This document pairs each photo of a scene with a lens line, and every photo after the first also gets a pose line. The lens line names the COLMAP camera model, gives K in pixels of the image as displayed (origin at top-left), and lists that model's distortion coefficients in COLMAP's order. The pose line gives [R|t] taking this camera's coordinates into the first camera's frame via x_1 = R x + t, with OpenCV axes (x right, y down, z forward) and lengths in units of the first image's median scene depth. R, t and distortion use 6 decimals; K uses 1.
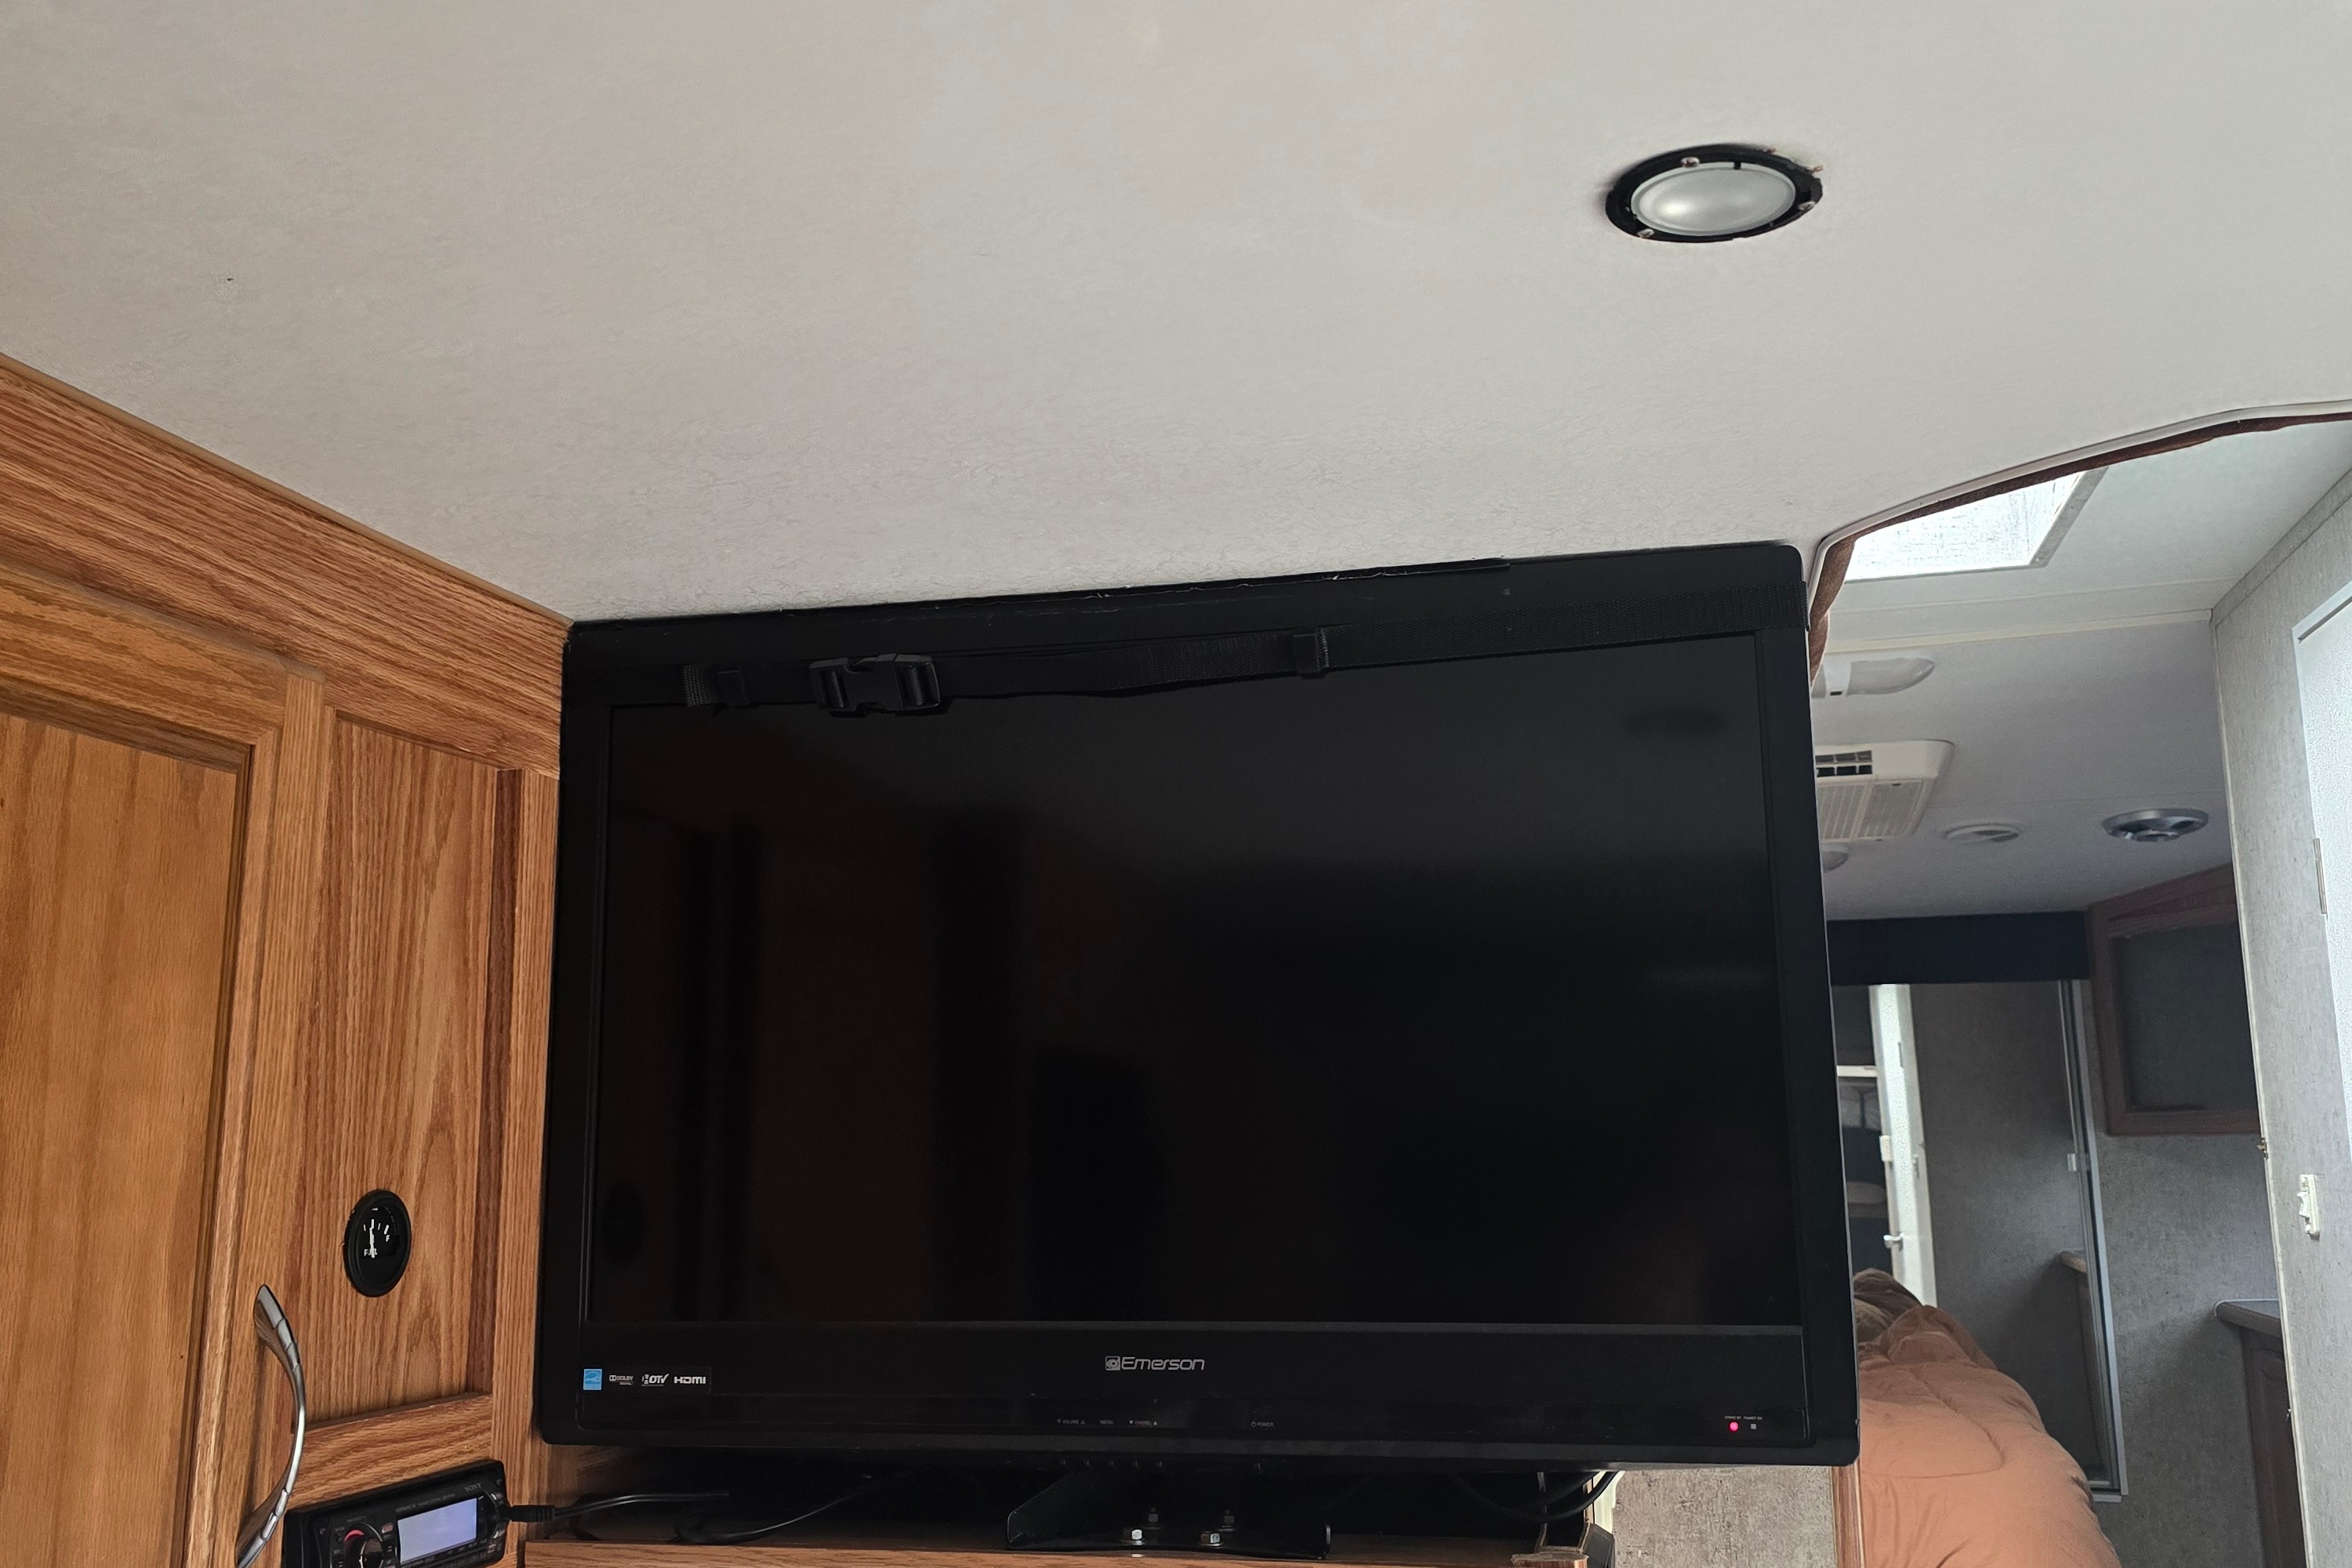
lens RADIAL K [[2125.7, 0, 1176.0], [0, 2125.7, 784.0], [0, 0, 1]] dist [0.076291, 0.000274]
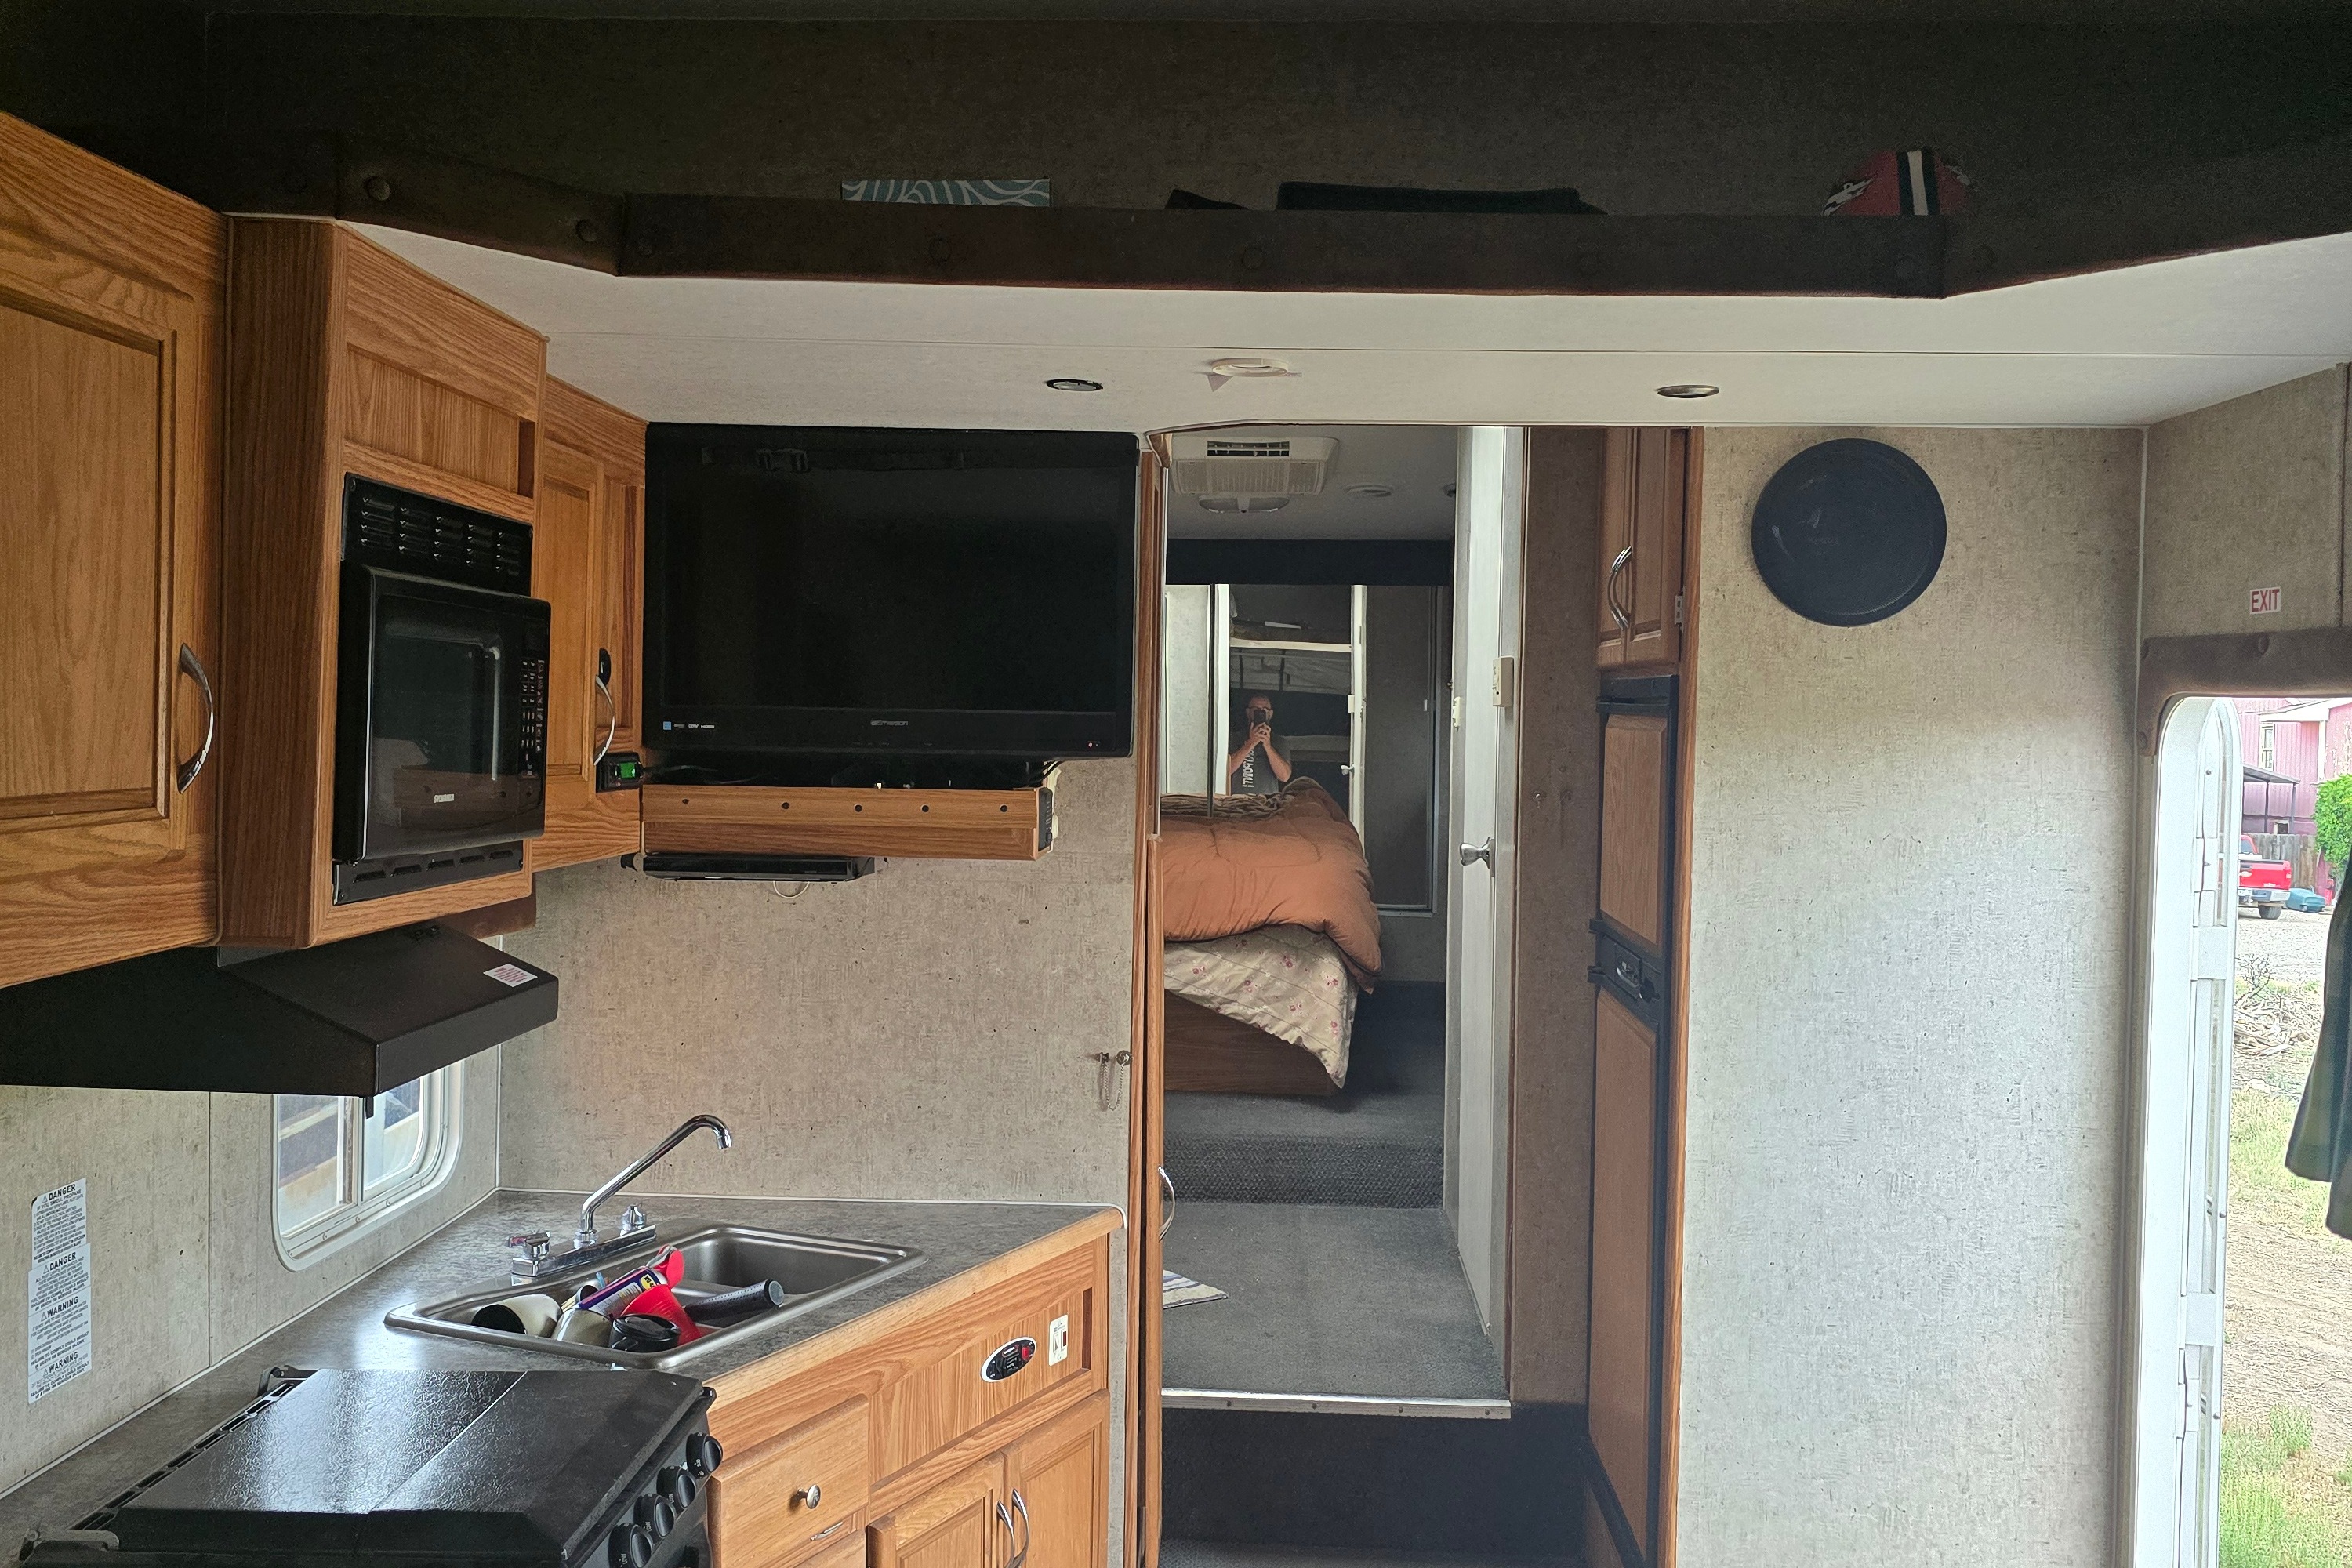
lens RADIAL K [[2125.7, 0, 1176.0], [0, 2125.7, 784.0], [0, 0, 1]] dist [0.076291, 0.000274]
pose [[0.981725, 0.023425, 0.188857, -0.149104], [-0.060554, 0.979267, 0.193312, -0.184843], [-0.180413, -0.201216, 0.962789, -1.565038]]
